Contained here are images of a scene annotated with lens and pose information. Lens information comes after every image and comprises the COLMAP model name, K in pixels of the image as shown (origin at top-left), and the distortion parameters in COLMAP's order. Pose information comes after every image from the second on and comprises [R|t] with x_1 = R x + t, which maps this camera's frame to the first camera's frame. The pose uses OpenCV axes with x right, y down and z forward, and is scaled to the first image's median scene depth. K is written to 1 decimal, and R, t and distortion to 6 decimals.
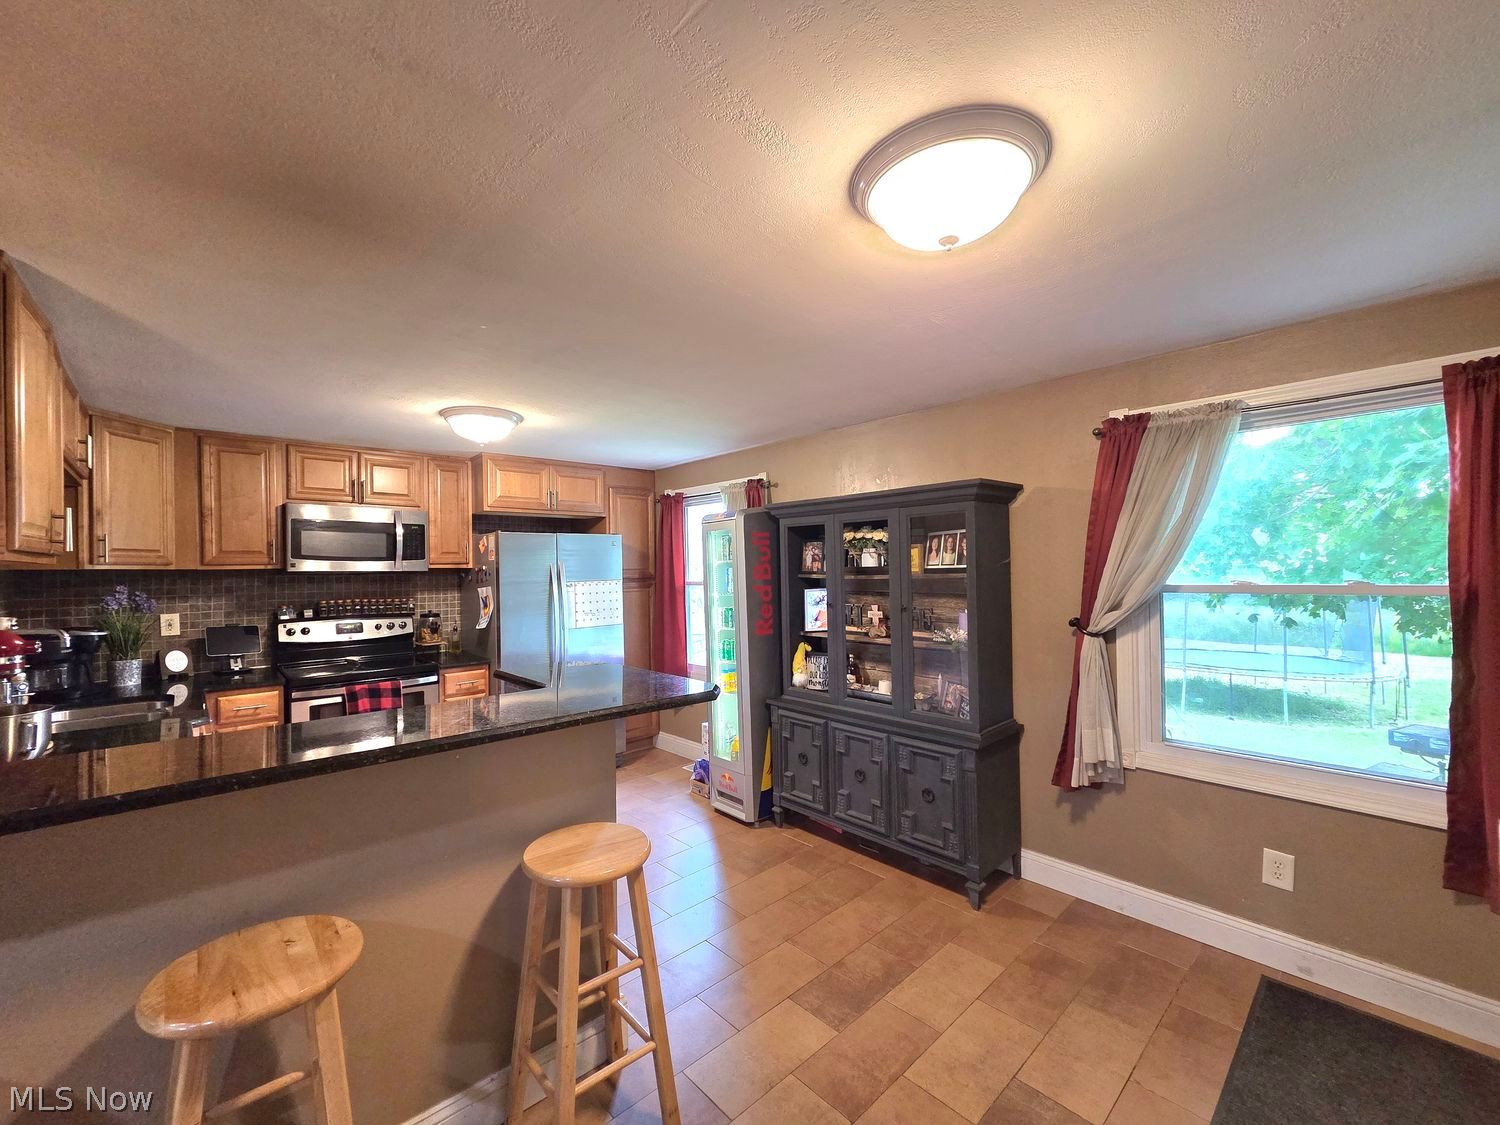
lens RADIAL K [[615.4, 0, 746.4], [0, 615.4, 570.0], [0, 0, 1]] dist [0.004465, -0.000878]
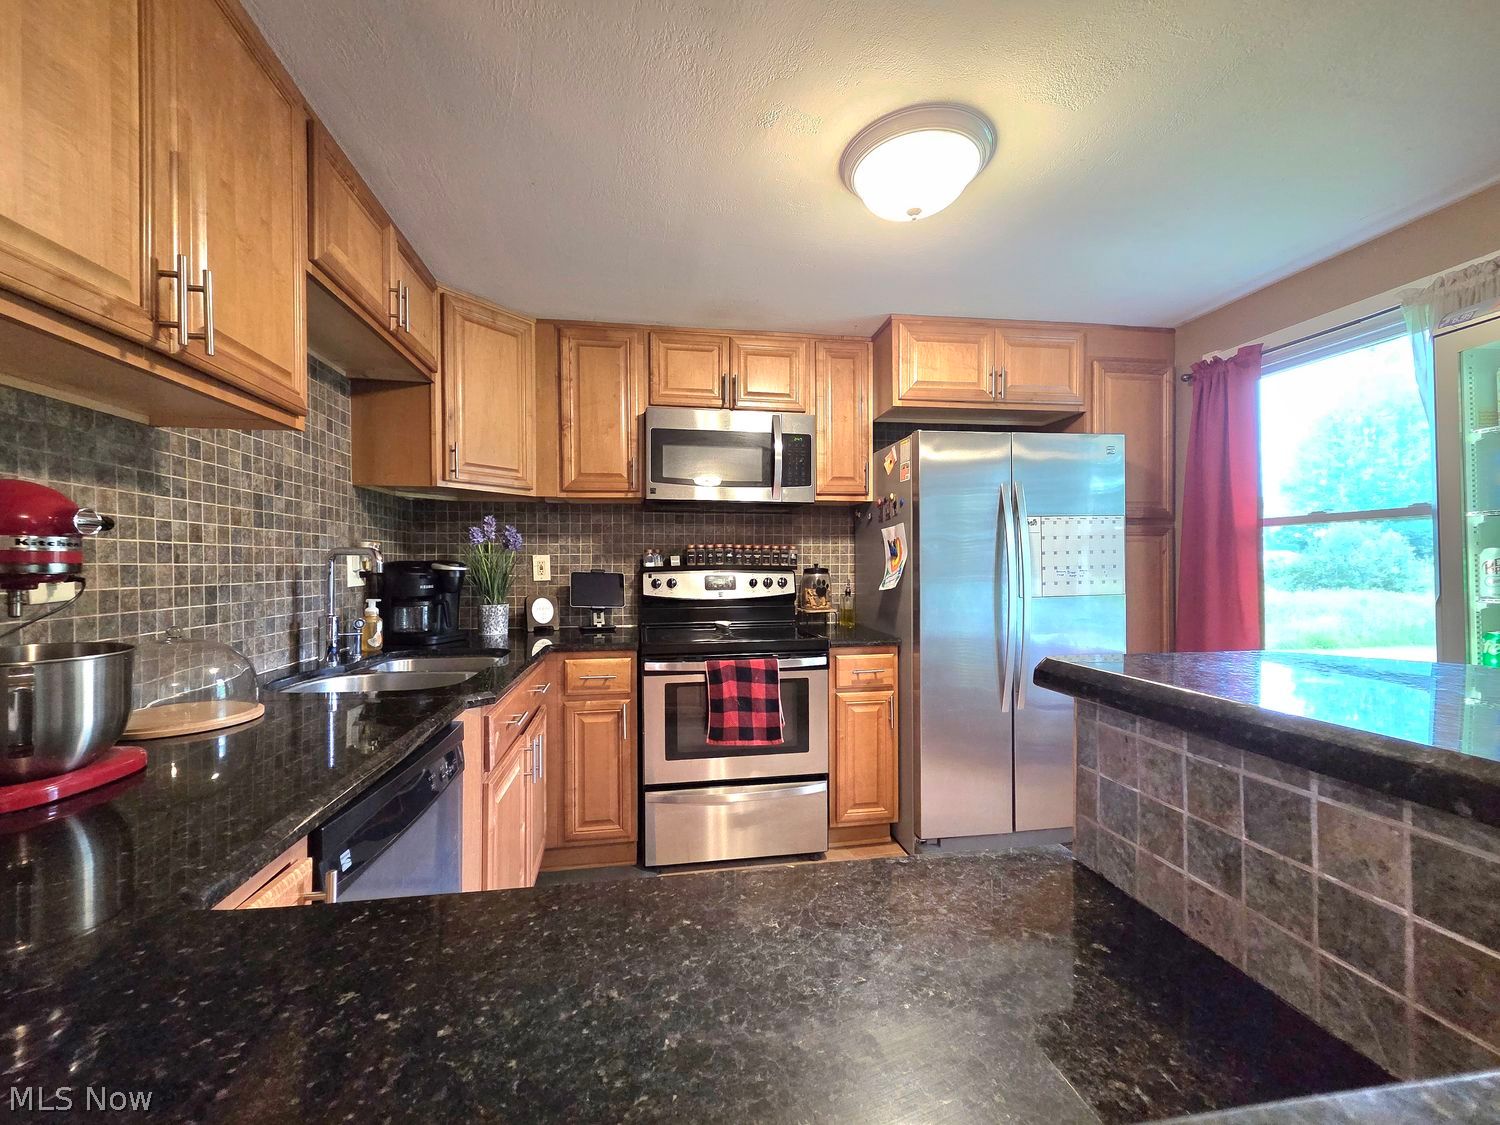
lens RADIAL K [[615.4, 0, 746.6], [0, 615.4, 570.3], [0, 0, 1]] dist [0.004465, -0.000878]
pose [[0.837646, 0.014185, -0.546029, -0.230452], [-0.006383, 0.999849, 0.016184, 0.073854], [0.546176, -0.010071, 0.837610, 0.432214]]
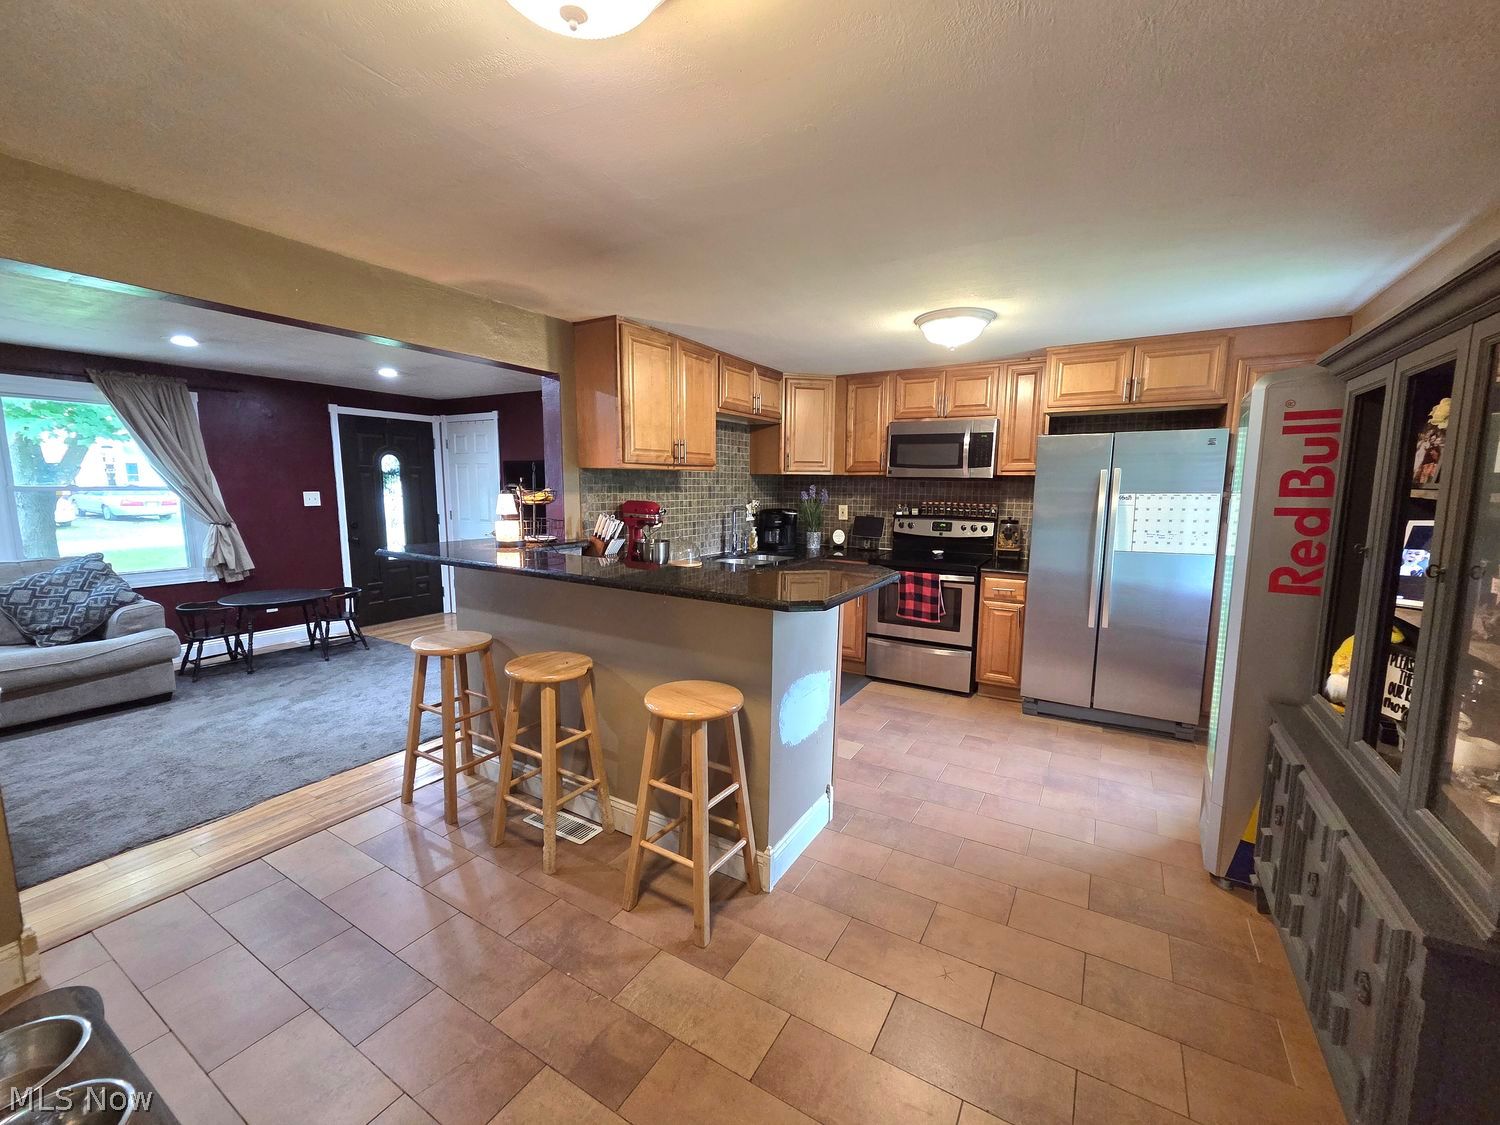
lens RADIAL K [[615.4, 0, 747.6], [0, 615.4, 570.3], [0, 0, 1]] dist [0.004465, -0.000878]
pose [[0.281753, 0.150329, -0.947637, 0.417474], [-0.012790, 0.988151, 0.152953, 0.002172], [0.959402, -0.030975, 0.280337, 0.345004]]
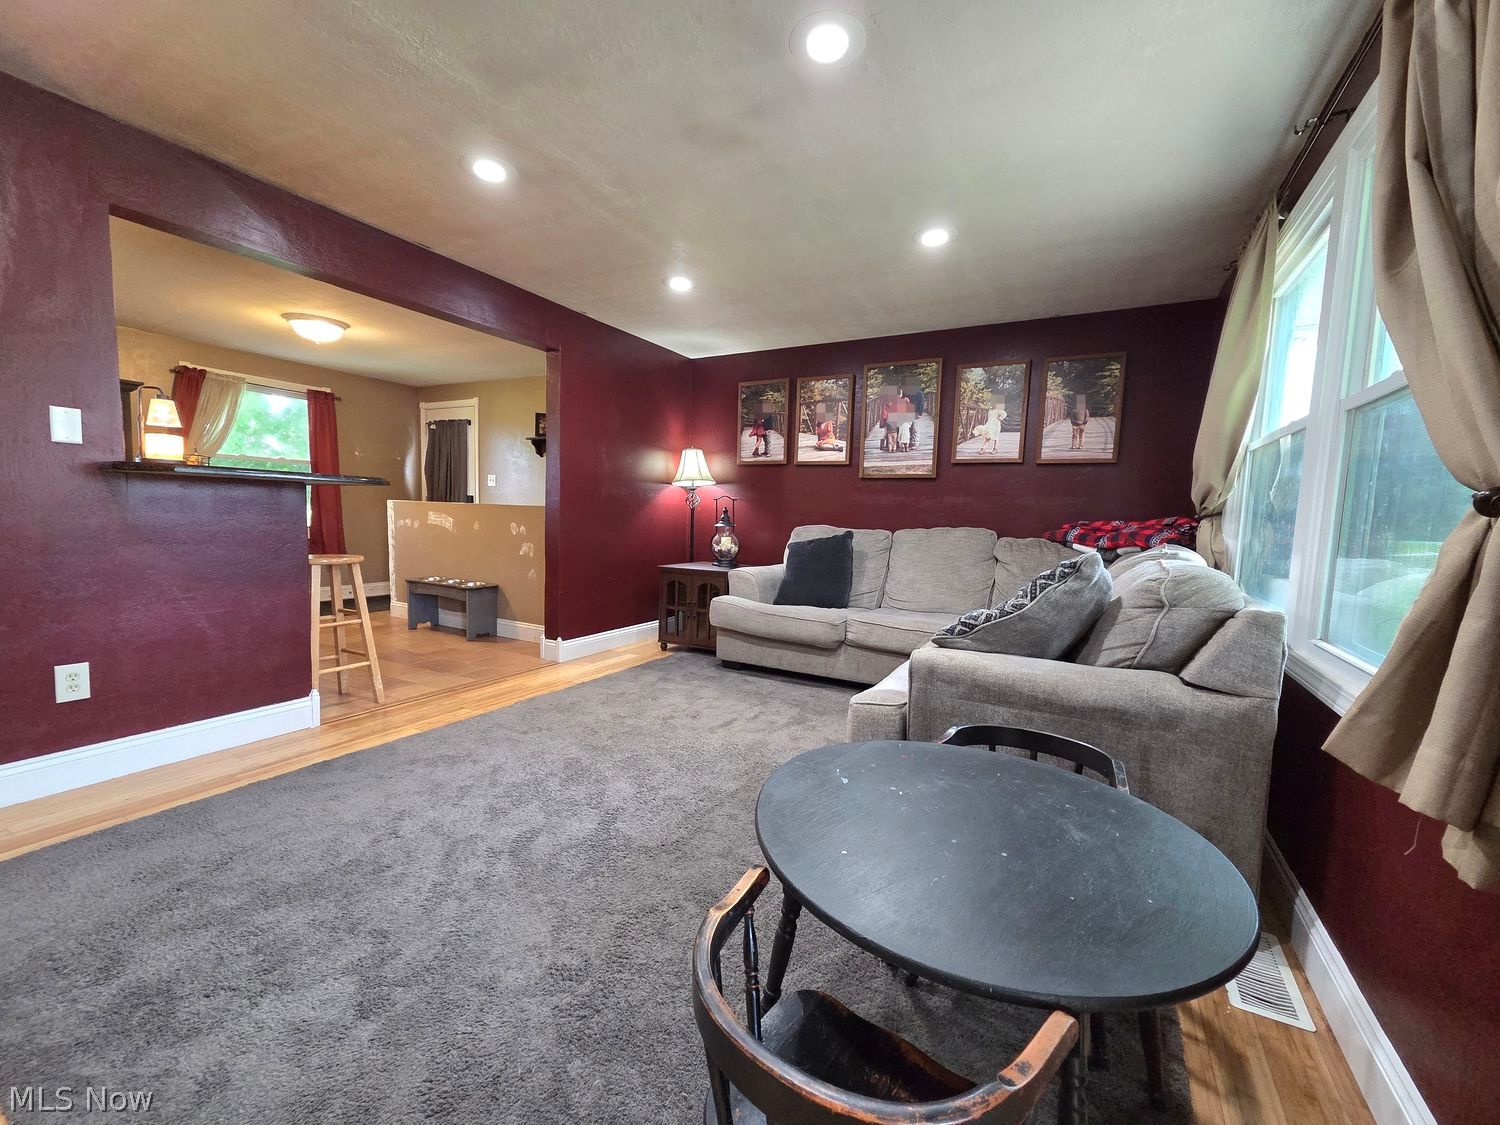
lens RADIAL K [[615.4, 0, 750.7], [0, 615.4, 565.7], [0, 0, 1]] dist [0.004465, -0.000878]
pose [[-0.308729, -0.073882, 0.948276, -1.327890], [-0.029800, 0.997240, 0.067995, 0.141159], [-0.950683, -0.007267, -0.310079, -0.073186]]
